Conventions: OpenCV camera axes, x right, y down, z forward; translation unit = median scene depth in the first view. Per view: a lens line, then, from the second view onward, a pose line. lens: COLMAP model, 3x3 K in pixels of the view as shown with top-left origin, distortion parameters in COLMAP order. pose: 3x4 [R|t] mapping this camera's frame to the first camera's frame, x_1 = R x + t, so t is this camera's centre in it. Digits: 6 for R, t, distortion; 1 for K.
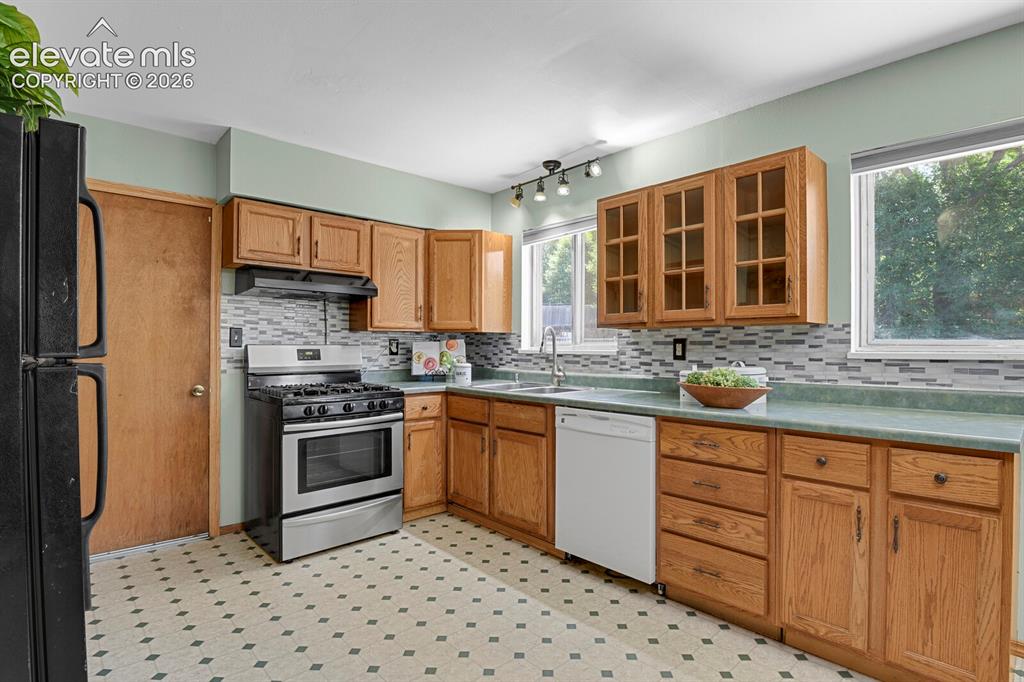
lens RADIAL K [[511.0, 0, 519.0], [0, 511.0, 341.4], [0, 0, 1]] dist [-0.021098, -0.007556]
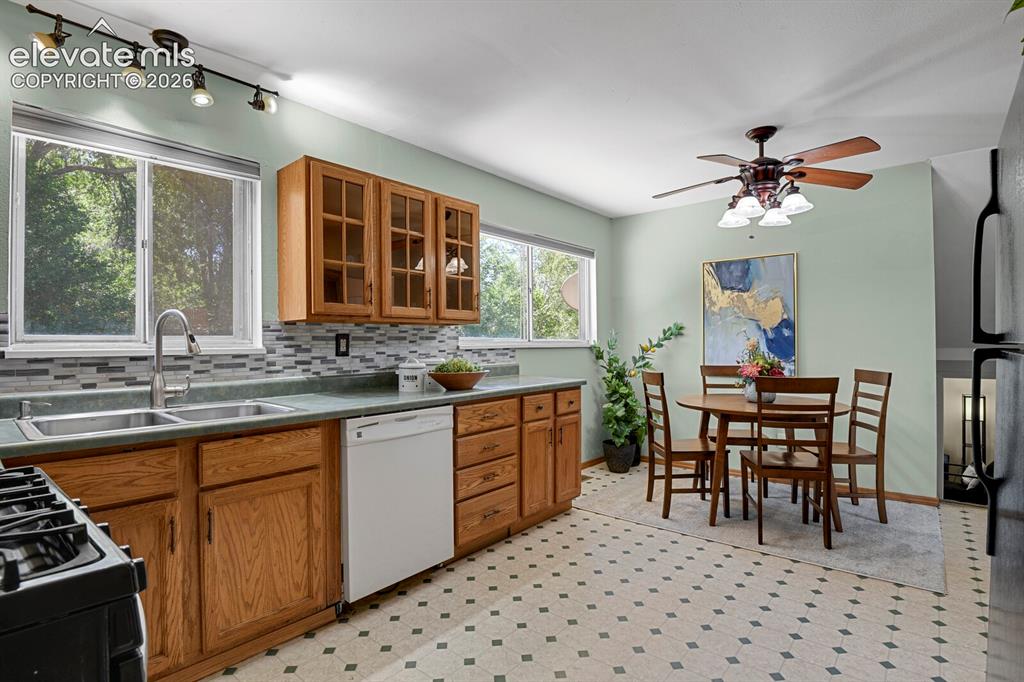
lens RADIAL K [[498.3, 0, 518.6], [0, 498.3, 341.8], [0, 0, 1]] dist [-0.023395, -0.006046]
pose [[-0.120637, 0.002827, 0.992693, -0.655200], [-0.000179, 0.999996, -0.002869, 0.012174], [-0.992697, -0.000523, -0.120635, 0.784526]]
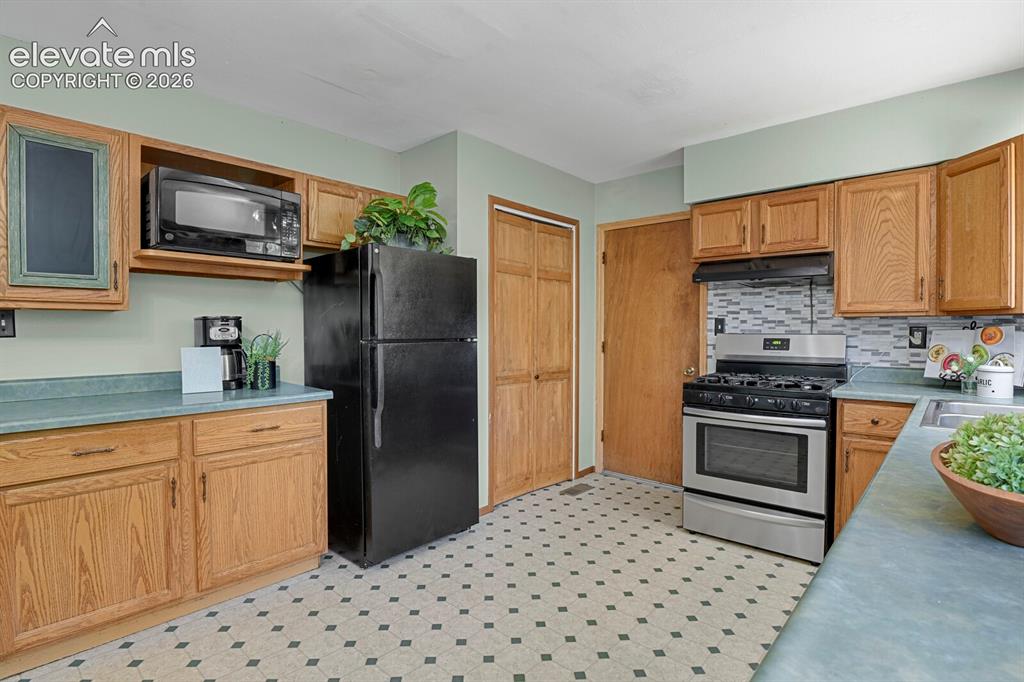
lens RADIAL K [[498.3, 0, 518.6], [0, 498.3, 341.8], [0, 0, 1]] dist [-0.023395, -0.006046]
pose [[0.092384, 0.022918, -0.995460, 0.534354], [0.008354, 0.999682, 0.023790, -0.005253], [0.995688, -0.010514, 0.092163, 0.501920]]
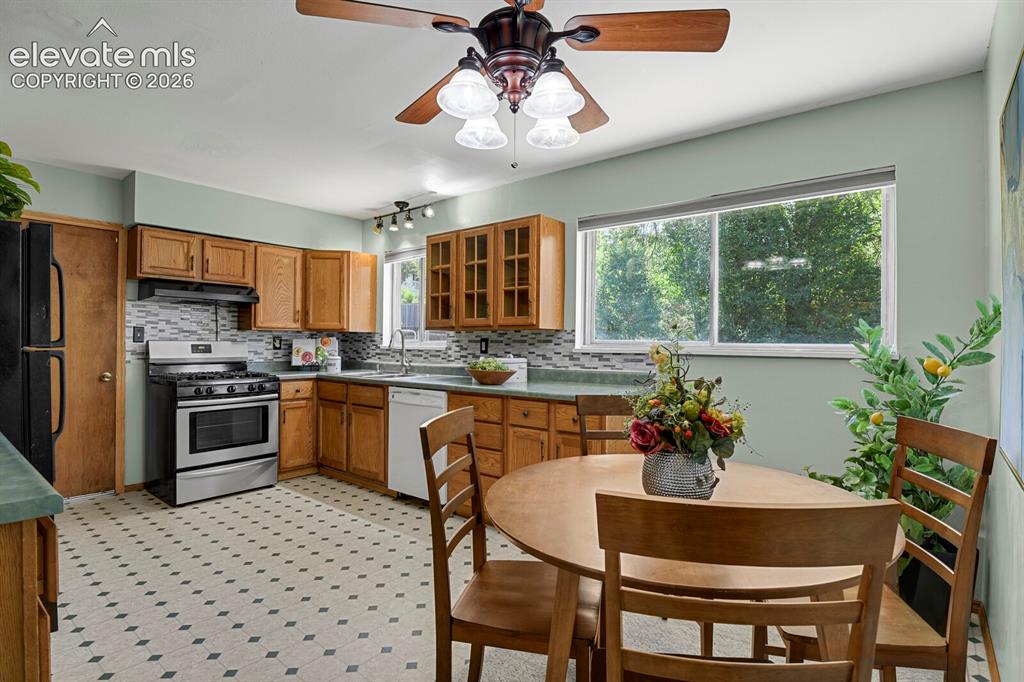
lens RADIAL K [[503.8, 0, 520.7], [0, 503.8, 340.6], [0, 0, 1]] dist [-0.031098, -0.001916]
pose [[0.988468, 0.006695, 0.151281, 0.205704], [-0.007258, 0.999969, 0.003169, -0.004209], [-0.151255, -0.004230, 0.988486, -0.377645]]
